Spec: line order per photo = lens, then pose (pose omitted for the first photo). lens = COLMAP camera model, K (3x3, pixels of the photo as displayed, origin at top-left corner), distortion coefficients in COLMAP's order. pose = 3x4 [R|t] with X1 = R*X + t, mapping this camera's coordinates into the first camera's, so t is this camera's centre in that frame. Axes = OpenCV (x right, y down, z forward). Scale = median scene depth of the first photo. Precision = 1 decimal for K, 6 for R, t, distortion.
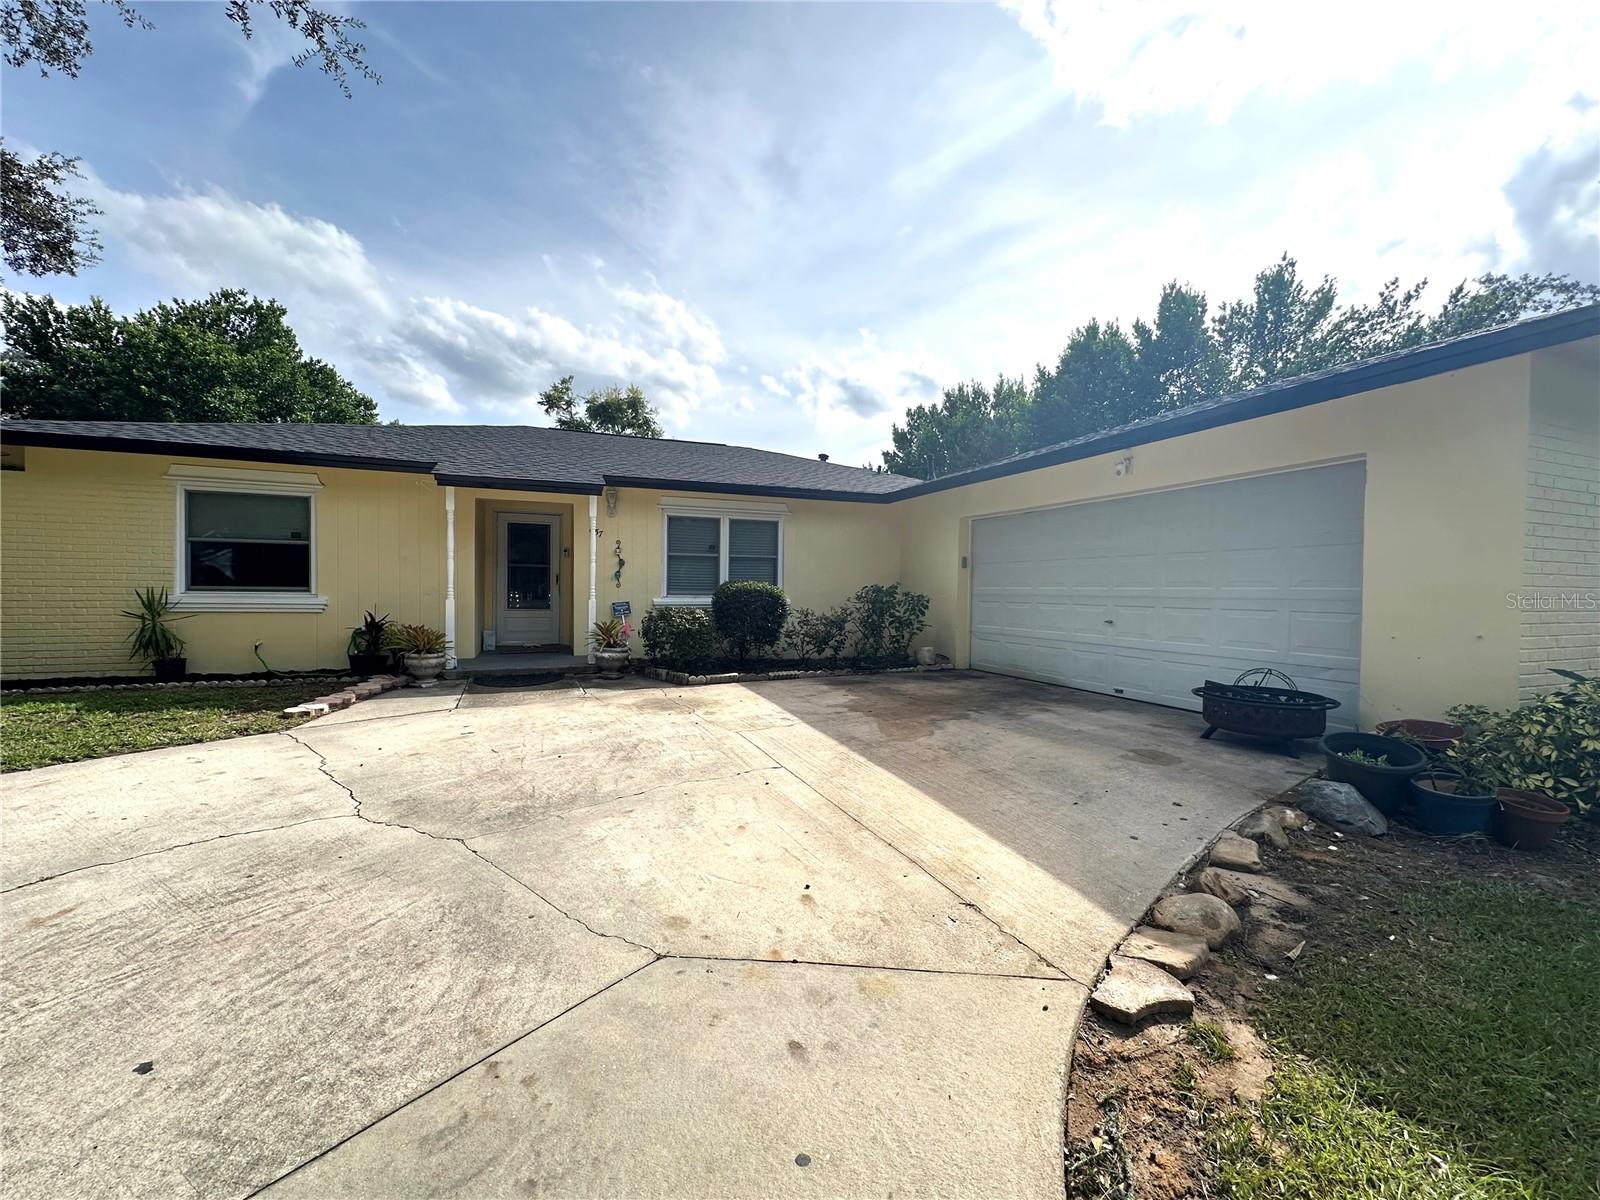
lens RADIAL K [[644.5, 0, 800.0], [0, 644.5, 600.0], [0, 0, 1]] dist [-0.000744, -0.000102]
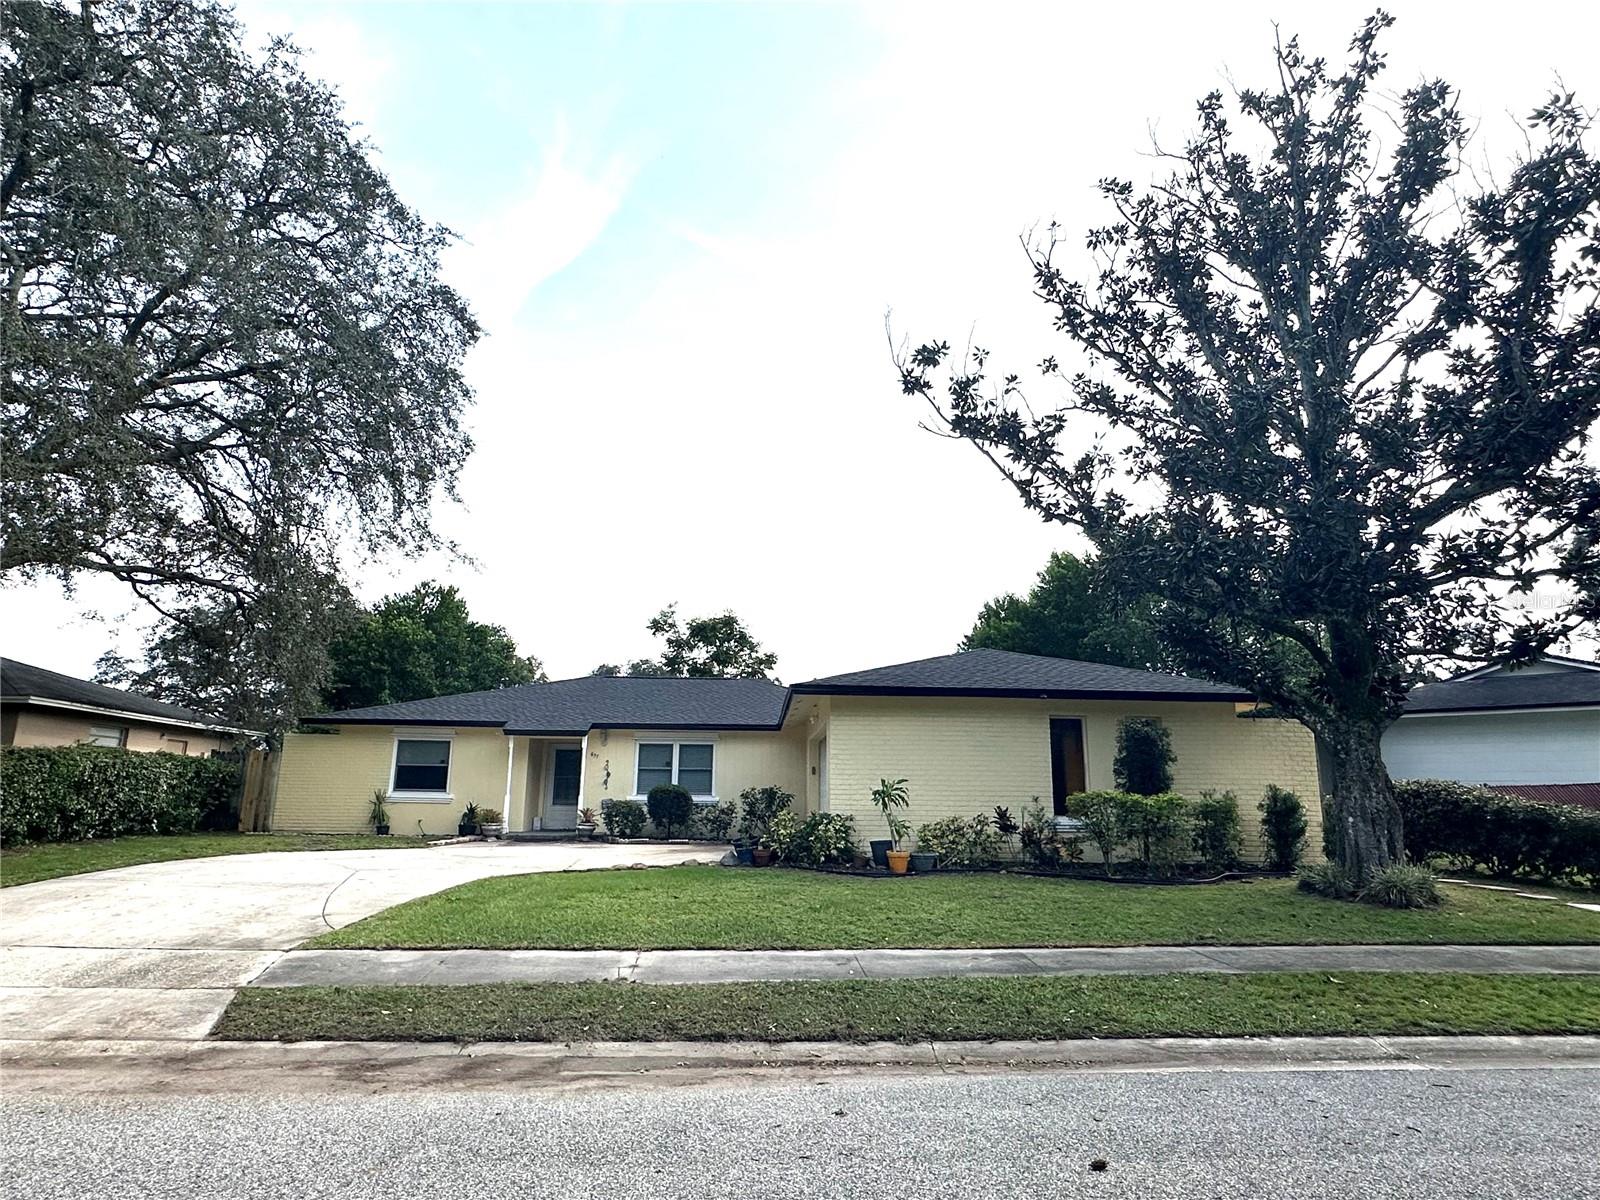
lens RADIAL K [[914.9, 0, 800.0], [0, 914.9, 600.0], [0, 0, 1]] dist [-0.000160, -0.000114]
pose [[0.951356, -0.069244, -0.300210, 0.928123], [-0.004670, 0.971063, -0.238777, 0.066101], [0.308057, 0.228564, 0.923504, -1.111862]]
